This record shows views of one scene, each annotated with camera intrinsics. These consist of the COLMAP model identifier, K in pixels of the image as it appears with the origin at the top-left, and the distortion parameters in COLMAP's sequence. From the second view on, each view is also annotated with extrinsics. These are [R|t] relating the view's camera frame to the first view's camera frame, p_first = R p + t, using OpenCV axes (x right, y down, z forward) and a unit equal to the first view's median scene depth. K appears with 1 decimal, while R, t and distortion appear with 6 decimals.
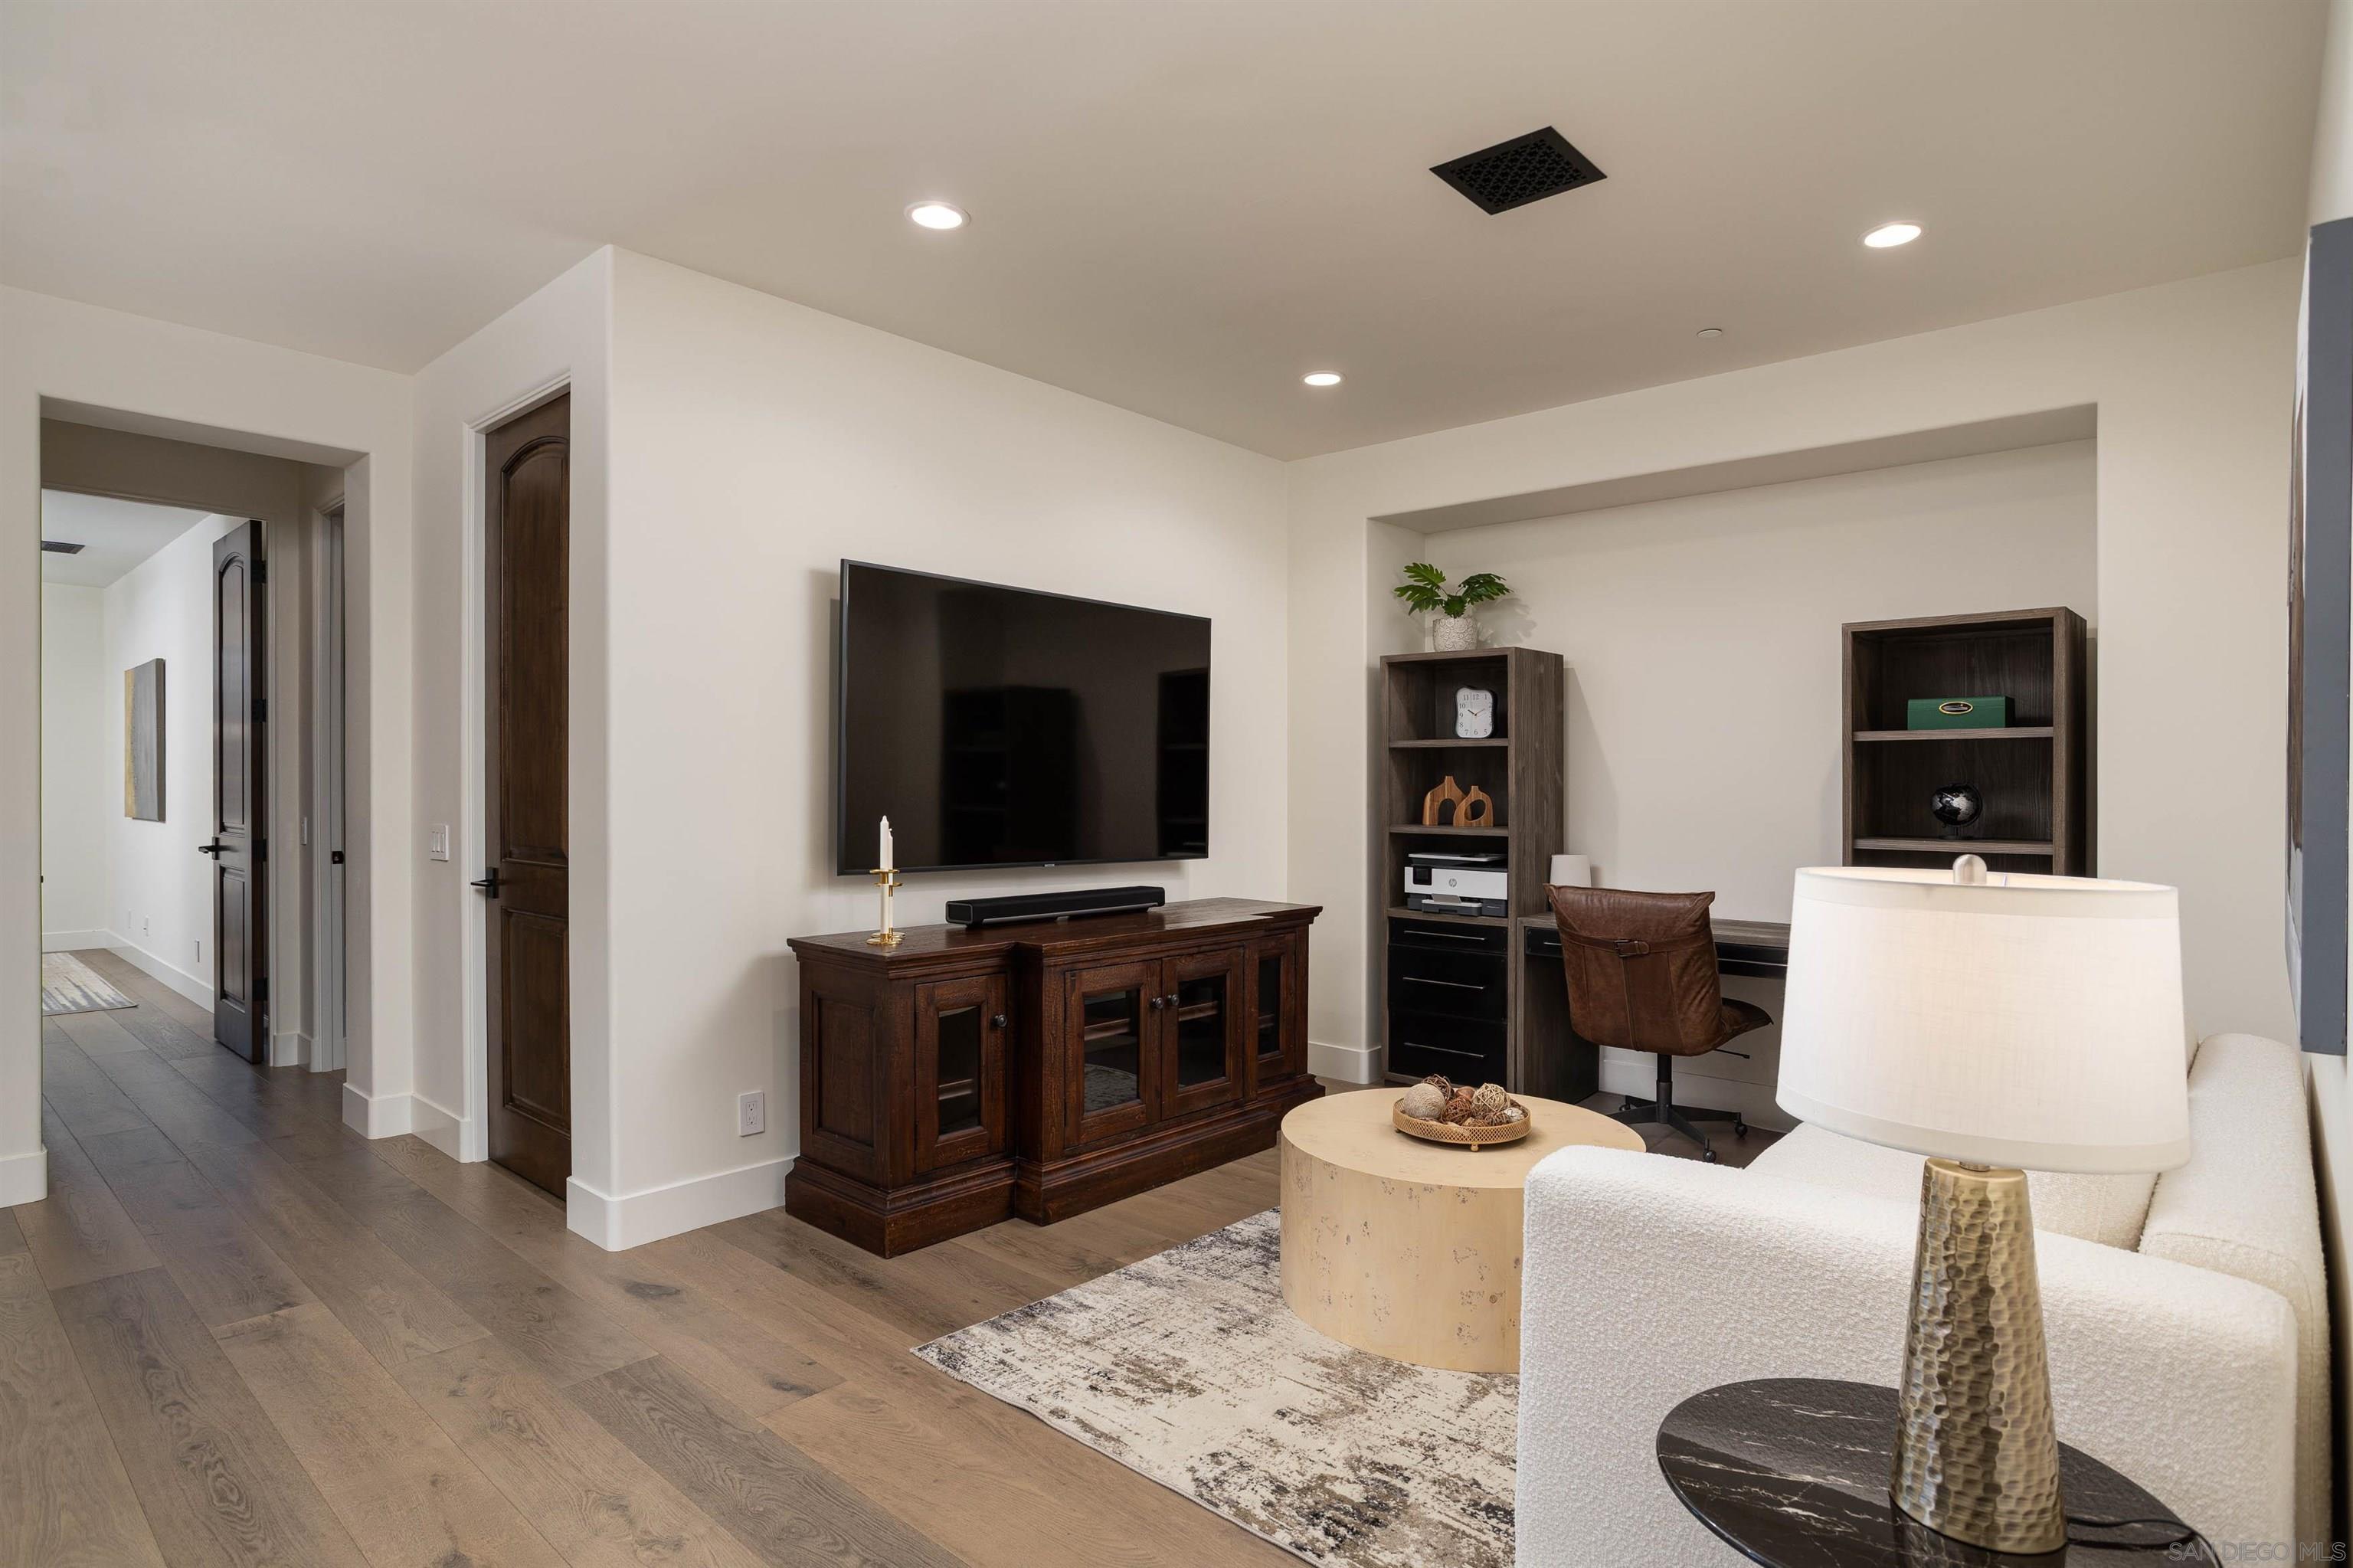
lens RADIAL K [[1260.5, 0, 1176.5], [0, 1260.5, 784.0], [0, 0, 1]] dist [-0.037537, 0.000072]
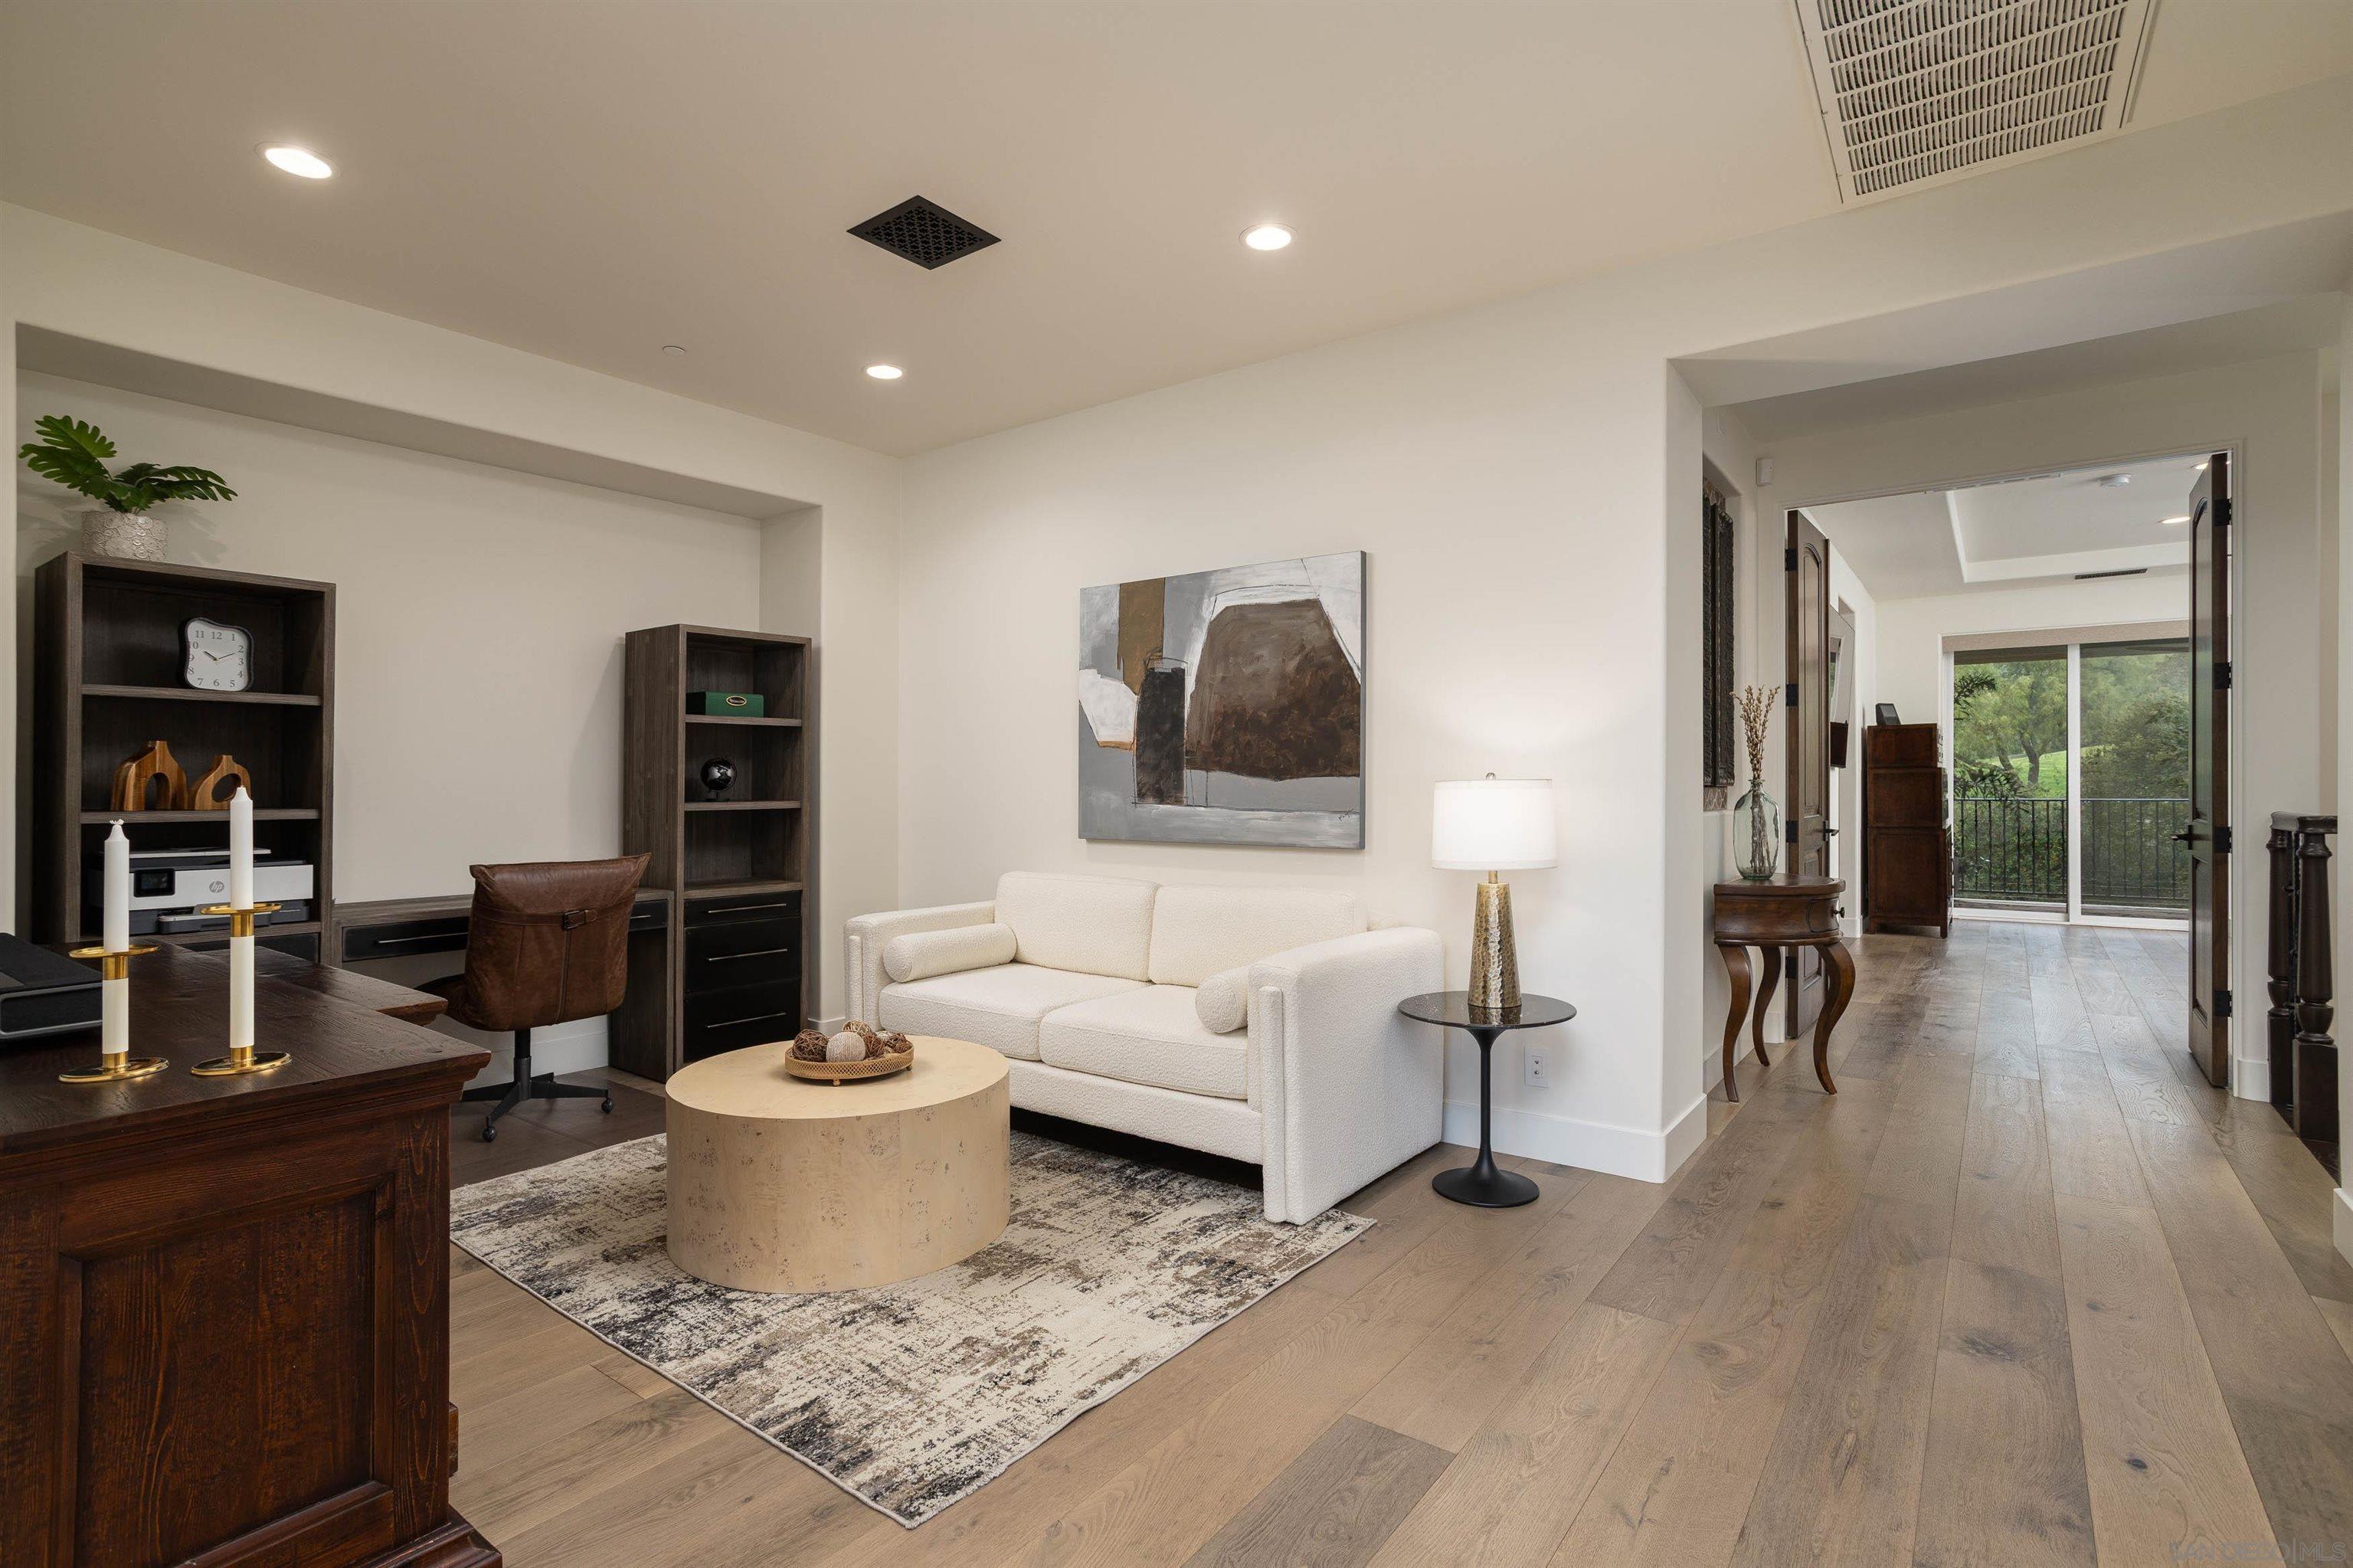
lens RADIAL K [[1119.5, 0, 1176.5], [0, 1119.5, 784.0], [0, 0, 1]] dist [-0.002038, 0.000000]
pose [[-0.086633, -0.013504, 0.996149, -0.793967], [-0.003707, 0.999906, 0.013232, 0.013035], [-0.996233, -0.002547, -0.086675, 0.829191]]
